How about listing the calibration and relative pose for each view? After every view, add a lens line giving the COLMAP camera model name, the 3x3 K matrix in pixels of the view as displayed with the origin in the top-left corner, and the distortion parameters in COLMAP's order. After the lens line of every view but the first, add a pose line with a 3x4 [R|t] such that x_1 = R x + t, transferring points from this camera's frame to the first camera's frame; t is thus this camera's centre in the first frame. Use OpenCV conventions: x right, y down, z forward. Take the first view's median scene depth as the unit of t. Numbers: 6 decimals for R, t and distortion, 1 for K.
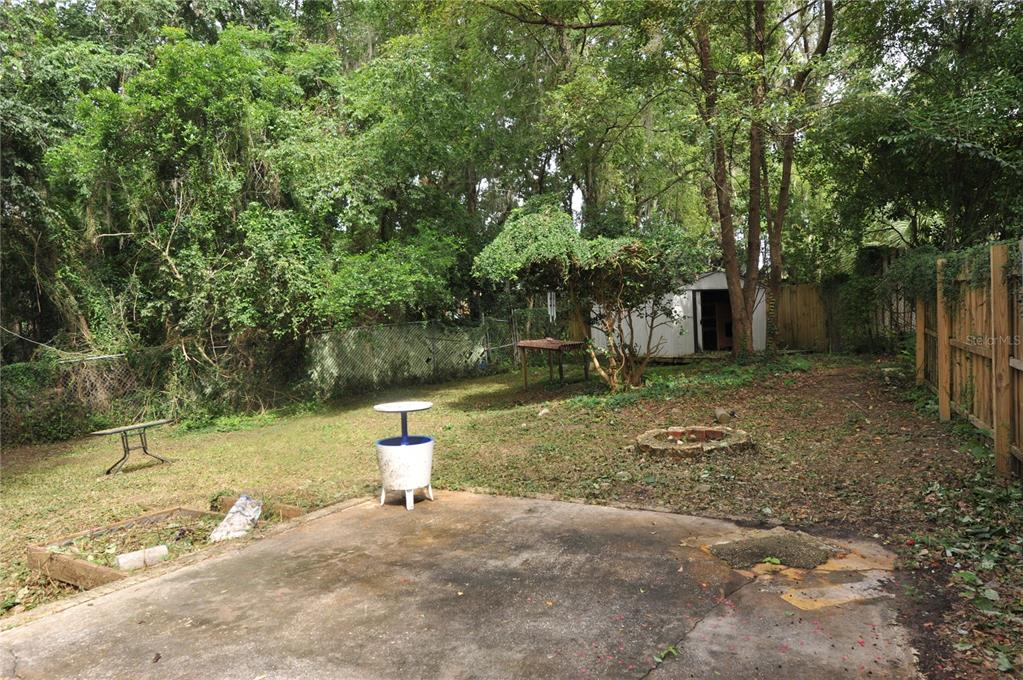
lens RADIAL K [[687.7, 0, 507.8], [0, 687.7, 341.5], [0, 0, 1]] dist [0.004834, 0.002268]
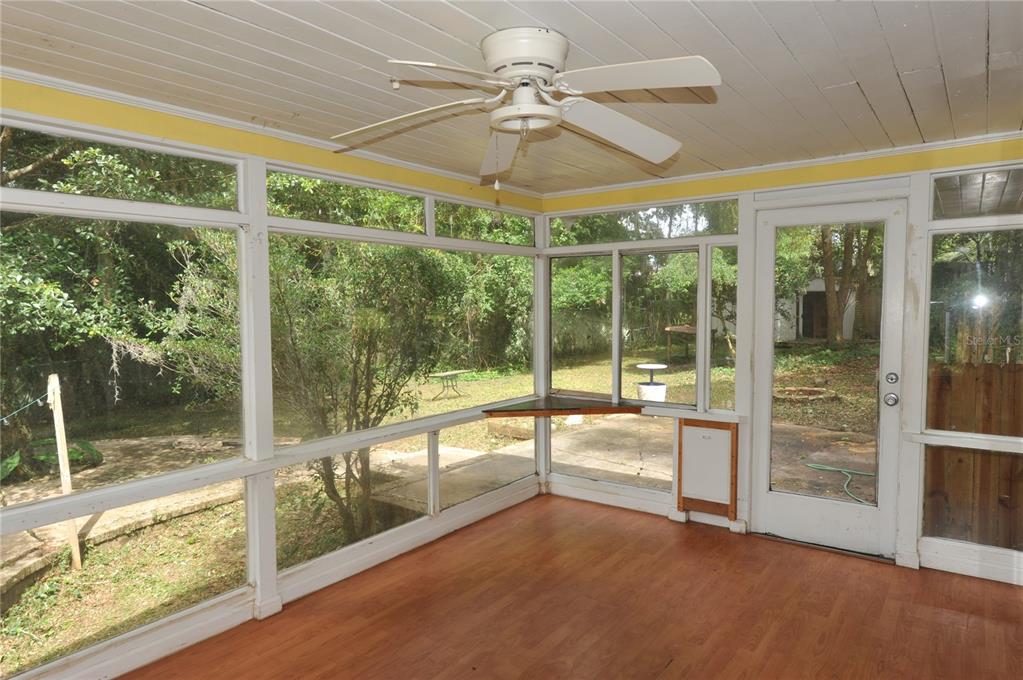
lens RADIAL K [[628.5, 0, 516.8], [0, 628.5, 339.7], [0, 0, 1]] dist [0.005200, -0.003538]
pose [[0.989992, 0.036138, -0.136420, -0.139991], [-0.031051, 0.998747, 0.039239, -0.019488], [0.137667, -0.034610, 0.989874, -0.400305]]
